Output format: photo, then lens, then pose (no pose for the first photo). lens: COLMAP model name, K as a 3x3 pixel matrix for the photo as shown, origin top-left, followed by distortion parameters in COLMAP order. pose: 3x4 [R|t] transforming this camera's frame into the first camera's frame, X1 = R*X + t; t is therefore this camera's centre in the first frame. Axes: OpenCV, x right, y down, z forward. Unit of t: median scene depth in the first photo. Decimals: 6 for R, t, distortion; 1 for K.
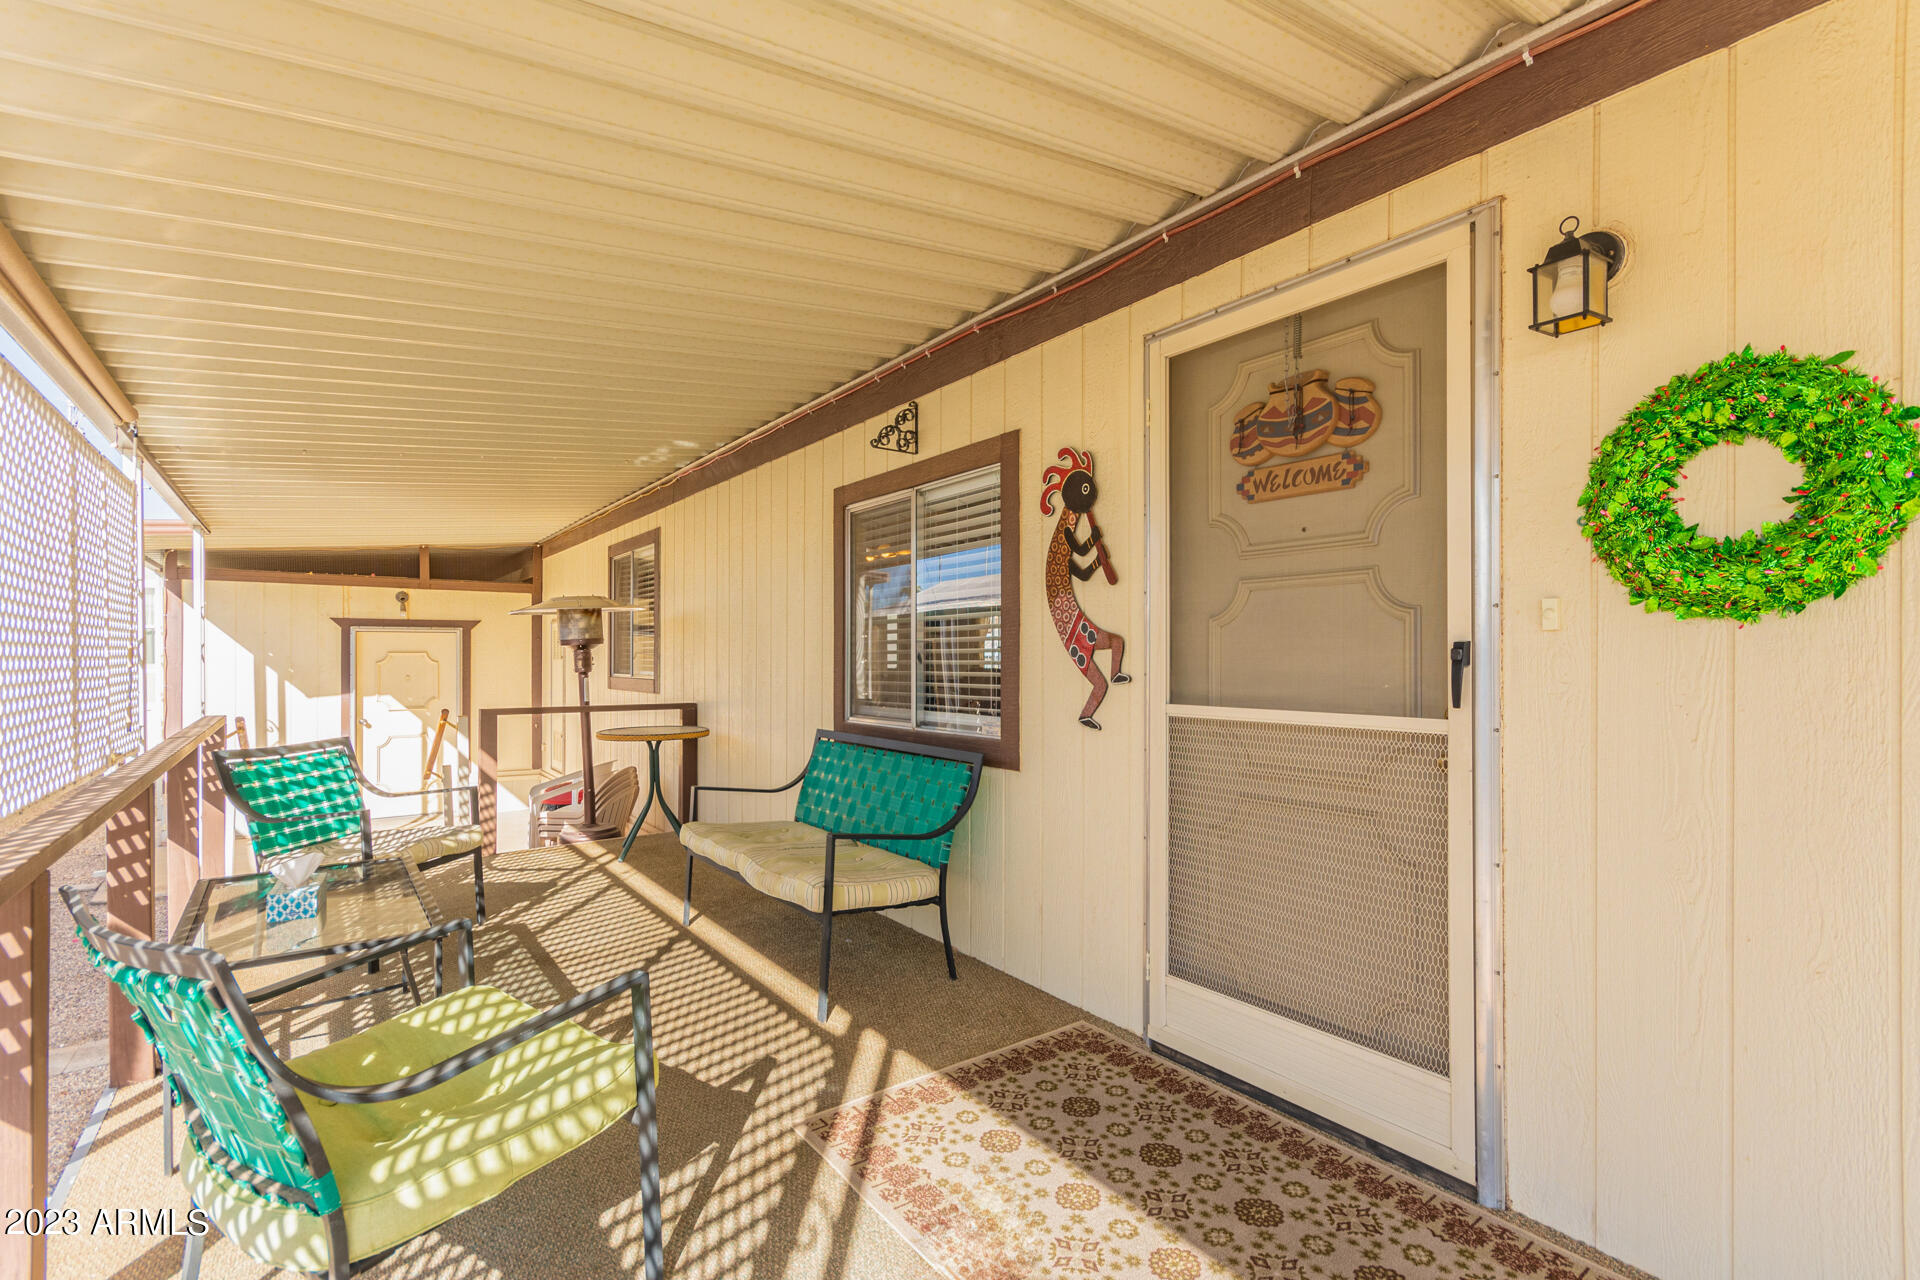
lens RADIAL K [[873.5, 0, 965.5], [0, 873.5, 650.4], [0, 0, 1]] dist [0.004151, -0.000881]
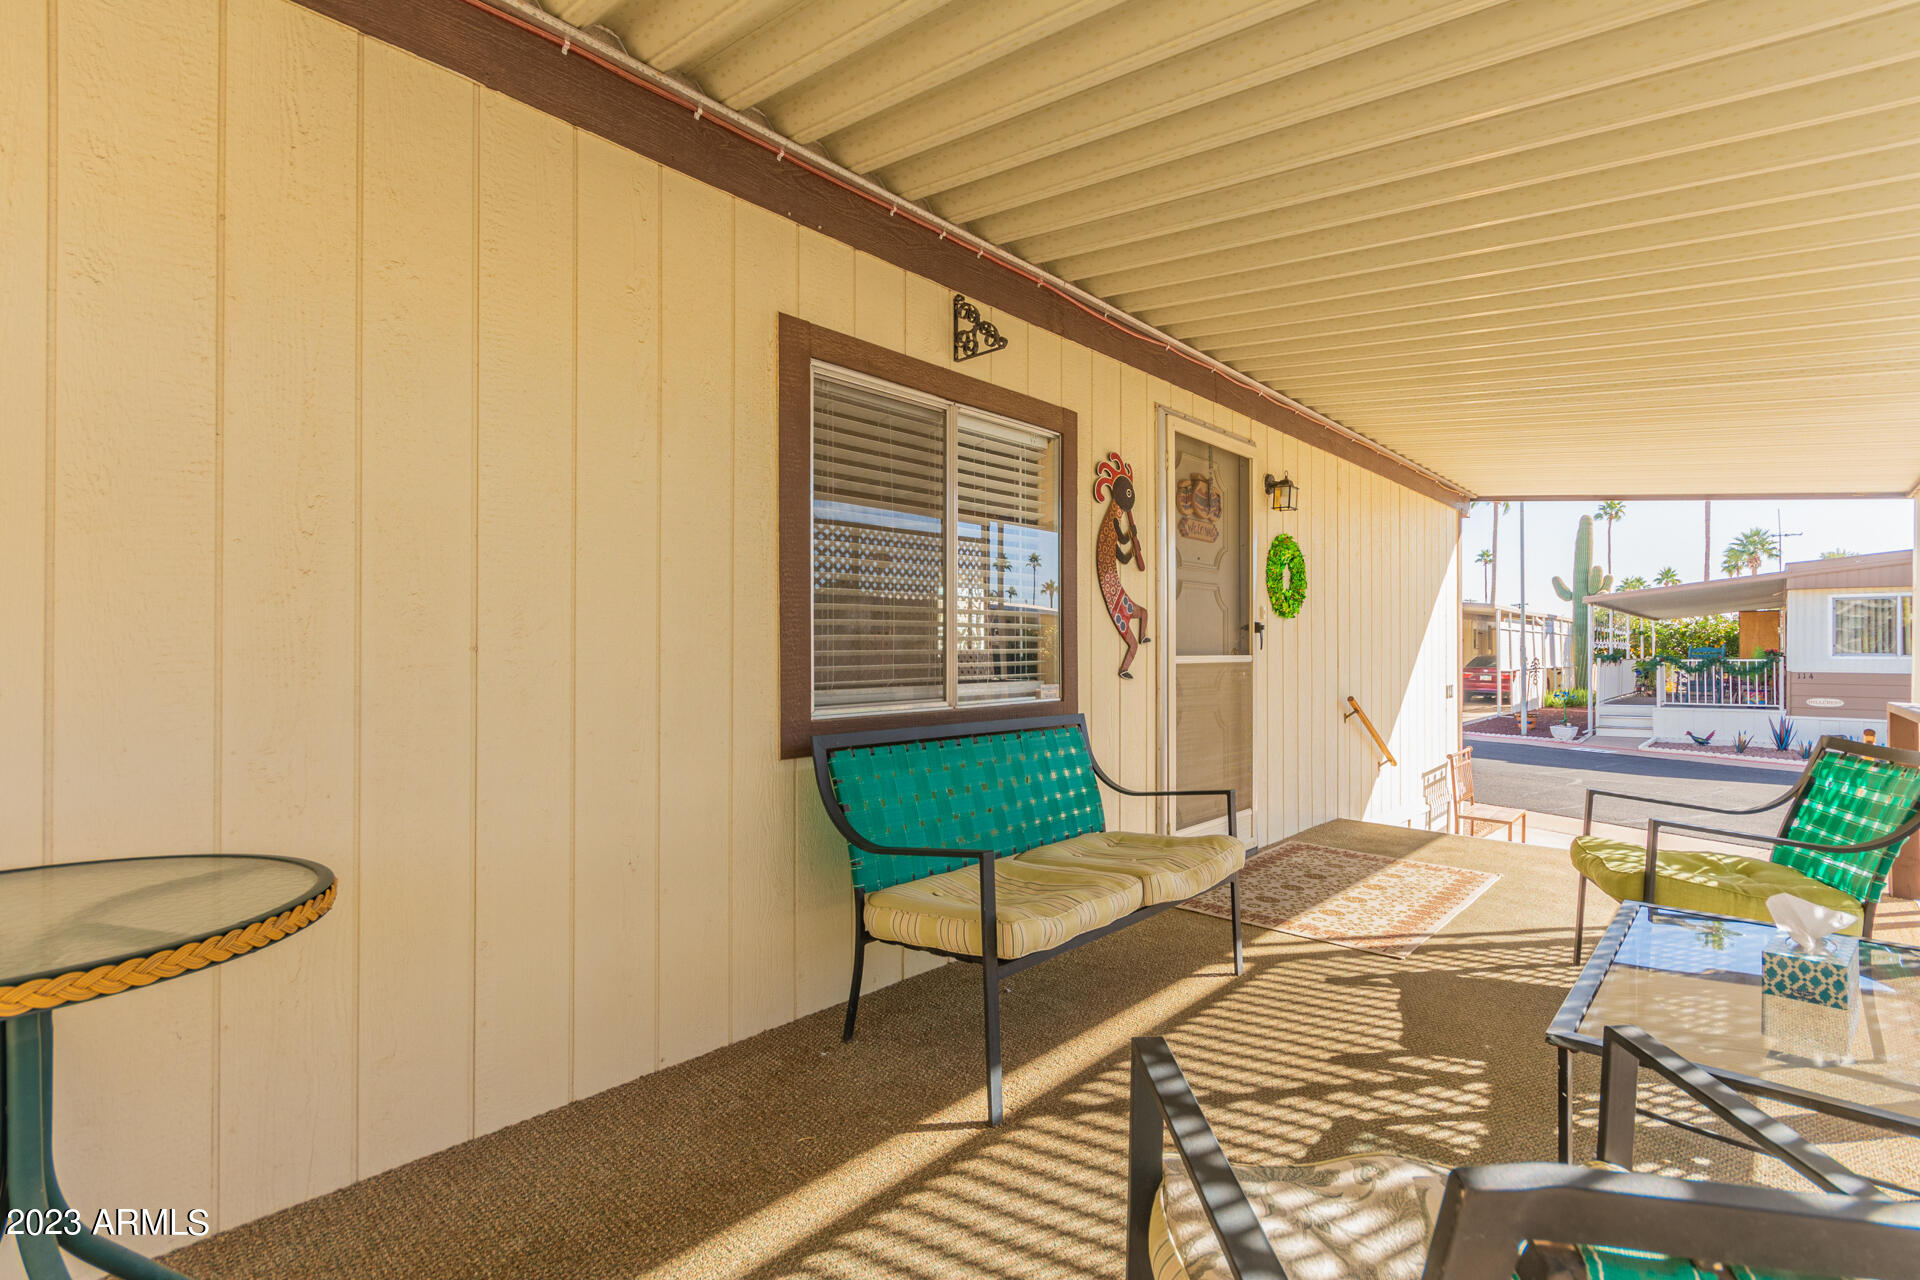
lens RADIAL K [[873.5, 0, 957.9], [0, 873.5, 651.7], [0, 0, 1]] dist [0.004151, -0.000881]
pose [[-0.175728, -0.004703, 0.984428, -1.191542], [-0.007204, 0.999968, 0.003491, 0.050806], [-0.984412, -0.006478, -0.175756, 1.609555]]
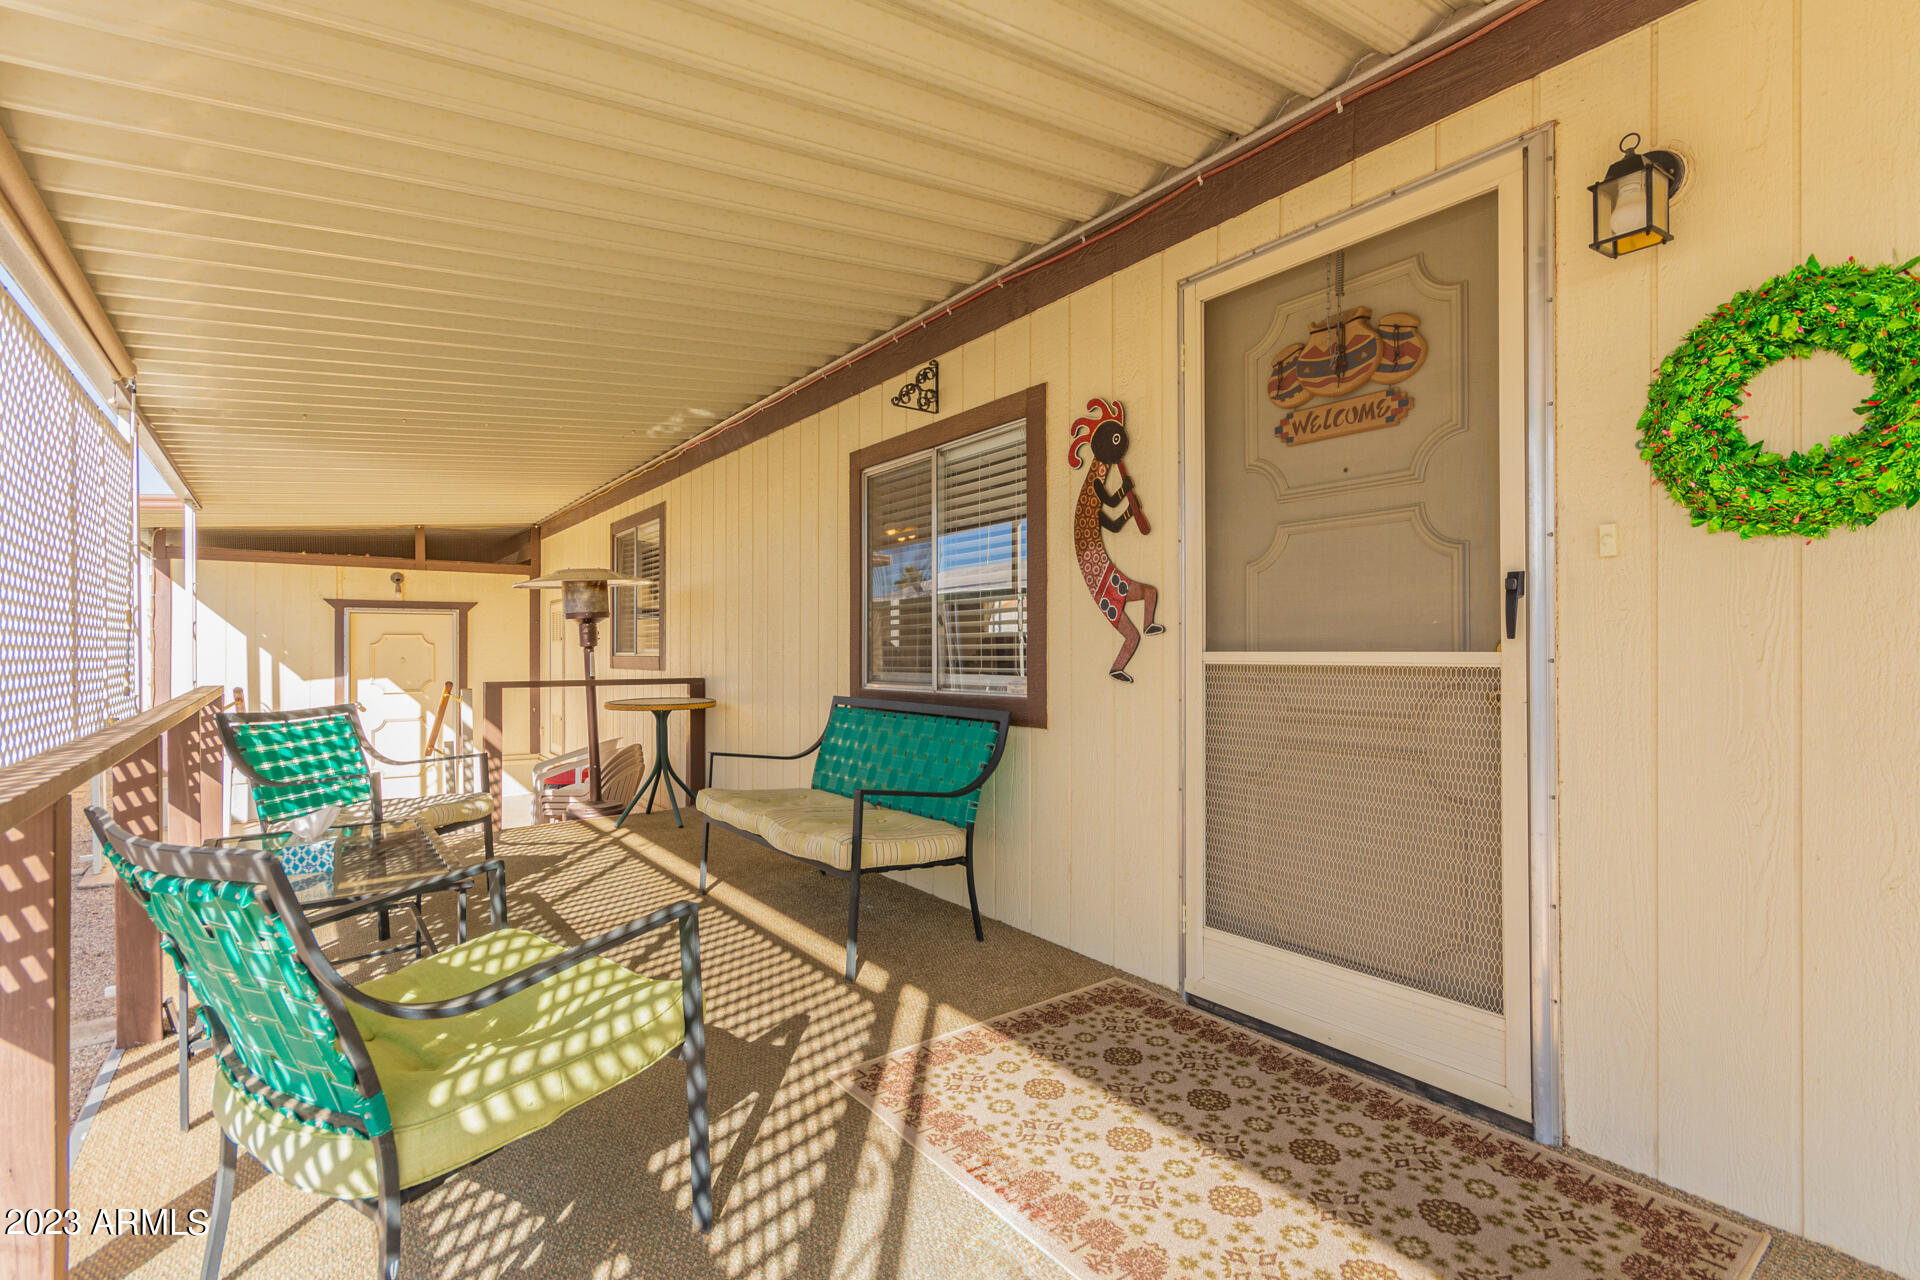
lens RADIAL K [[873.5, 0, 974.1], [0, 873.5, 642.1], [0, 0, 1]] dist [0.004151, -0.000881]
pose [[0.999841, -0.002485, 0.017635, -0.045300], [0.002535, 0.999993, -0.002788, 0.051705], [-0.017628, 0.002832, 0.999841, 0.016361]]
